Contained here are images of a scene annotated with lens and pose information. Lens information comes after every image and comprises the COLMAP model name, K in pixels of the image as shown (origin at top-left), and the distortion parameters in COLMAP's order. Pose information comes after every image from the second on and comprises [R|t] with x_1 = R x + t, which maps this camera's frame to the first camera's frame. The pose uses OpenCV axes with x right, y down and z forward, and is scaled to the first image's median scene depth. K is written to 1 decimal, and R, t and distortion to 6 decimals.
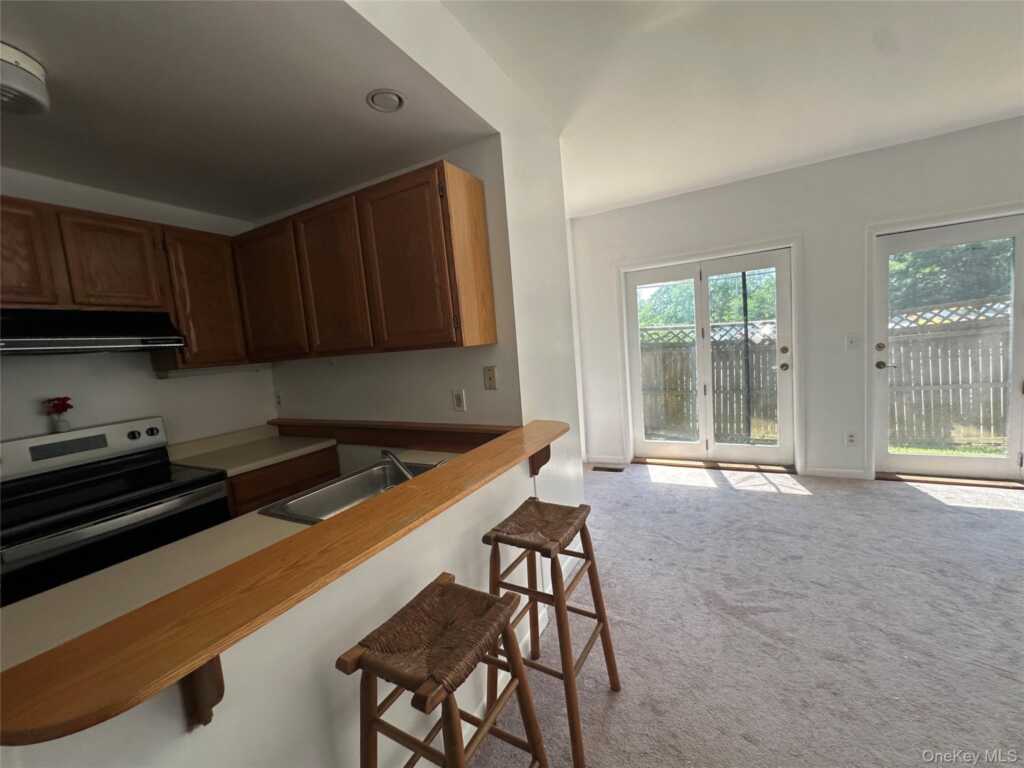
lens RADIAL K [[408.8, 0, 512.0], [0, 408.8, 384.0], [0, 0, 1]] dist [-0.000406, -0.000103]
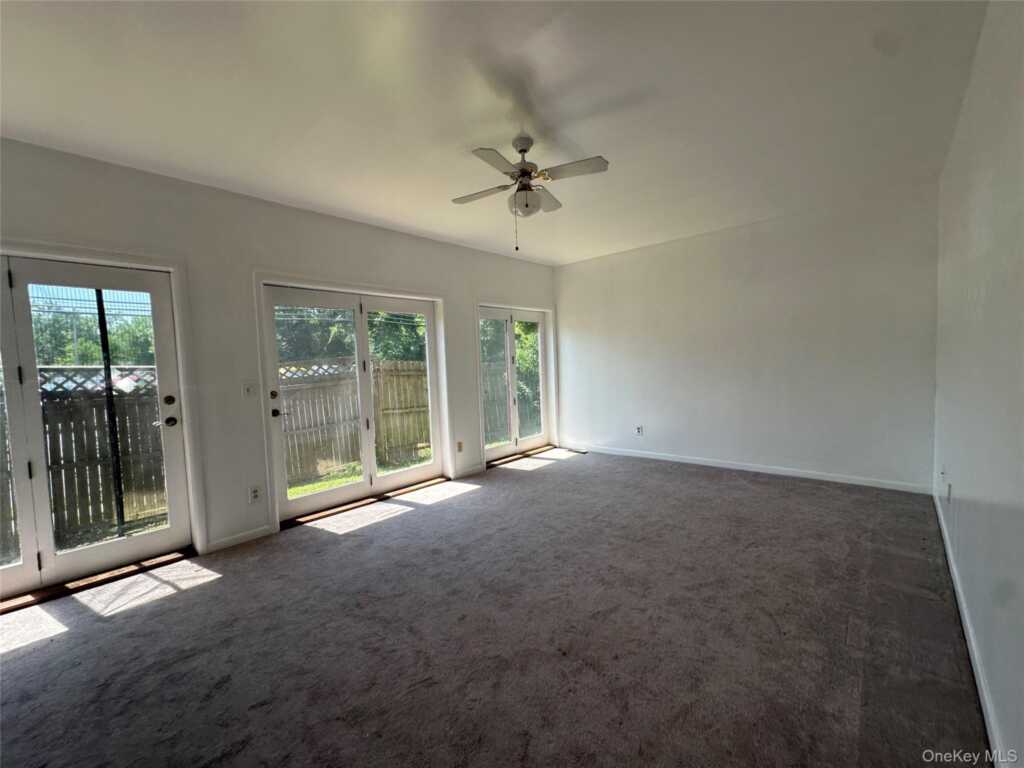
lens RADIAL K [[408.8, 0, 512.0], [0, 408.8, 384.0], [0, 0, 1]] dist [-0.000406, -0.000103]
pose [[0.253116, 0.018946, 0.967250, 0.080524], [0.109234, 0.992855, -0.048033, -0.005379], [-0.961249, 0.117815, 0.249237, 0.182744]]
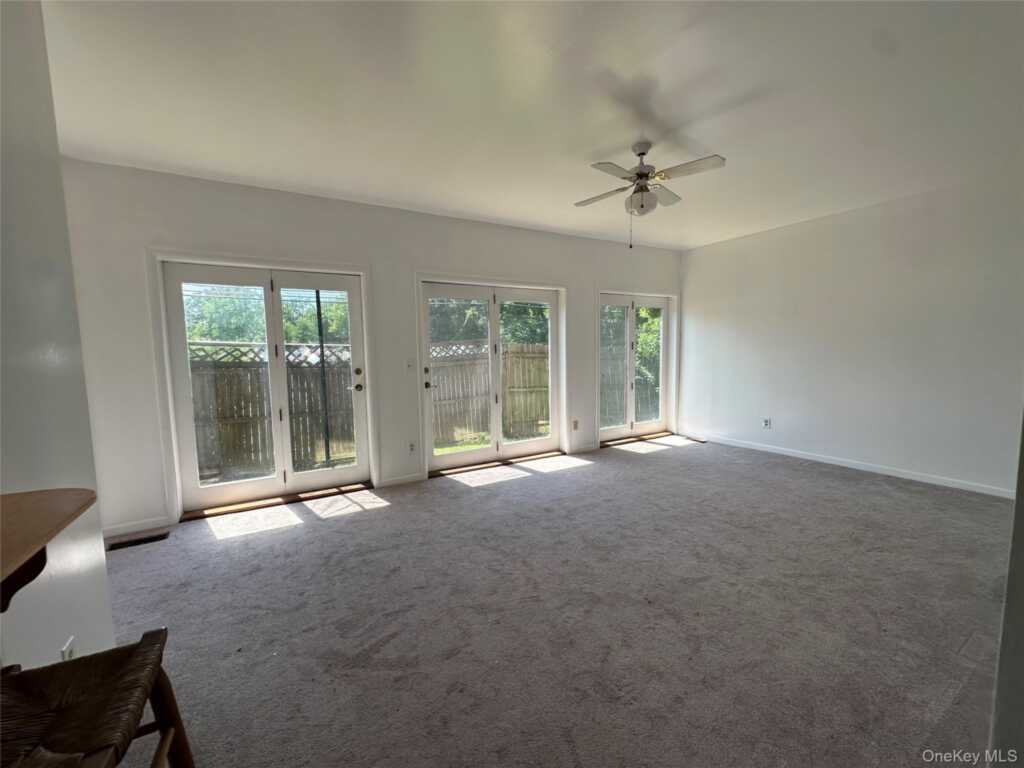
lens RADIAL K [[408.8, 0, 512.0], [0, 408.8, 384.0], [0, 0, 1]] dist [-0.000406, -0.000103]
pose [[0.528008, -0.002947, 0.849234, -0.016514], [0.053407, 0.998130, -0.029742, 0.001167], [-0.847558, 0.061059, 0.527178, 0.121799]]
